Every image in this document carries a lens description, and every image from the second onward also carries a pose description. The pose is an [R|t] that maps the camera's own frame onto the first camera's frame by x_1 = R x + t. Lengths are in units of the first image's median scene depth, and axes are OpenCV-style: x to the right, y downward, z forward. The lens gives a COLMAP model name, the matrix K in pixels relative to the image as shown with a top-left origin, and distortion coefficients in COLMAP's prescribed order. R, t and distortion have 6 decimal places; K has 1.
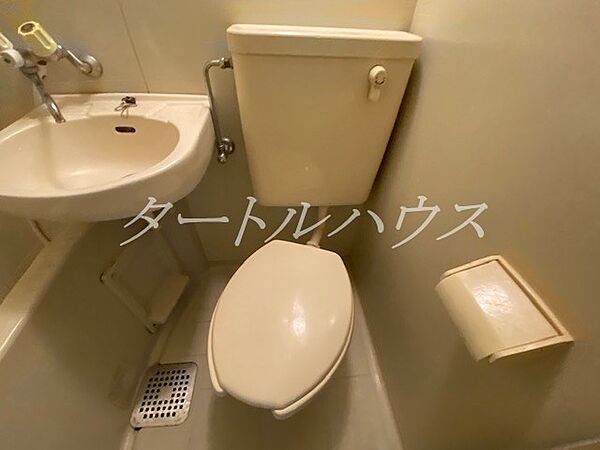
lens RADIAL K [[246.7, 0, 300.0], [0, 246.7, 225.0], [0, 0, 1]] dist [0.000410, -0.000138]
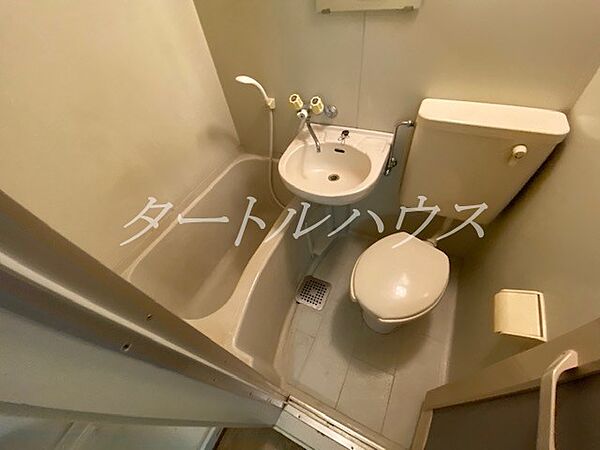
lens RADIAL K [[246.7, 0, 300.0], [0, 246.7, 225.0], [0, 0, 1]] dist [0.000410, -0.000138]
pose [[0.864566, 0.300475, -0.402791, -0.076161], [-0.225254, 0.948231, 0.223870, -0.208764], [0.449206, -0.102821, 0.887492, -0.752409]]
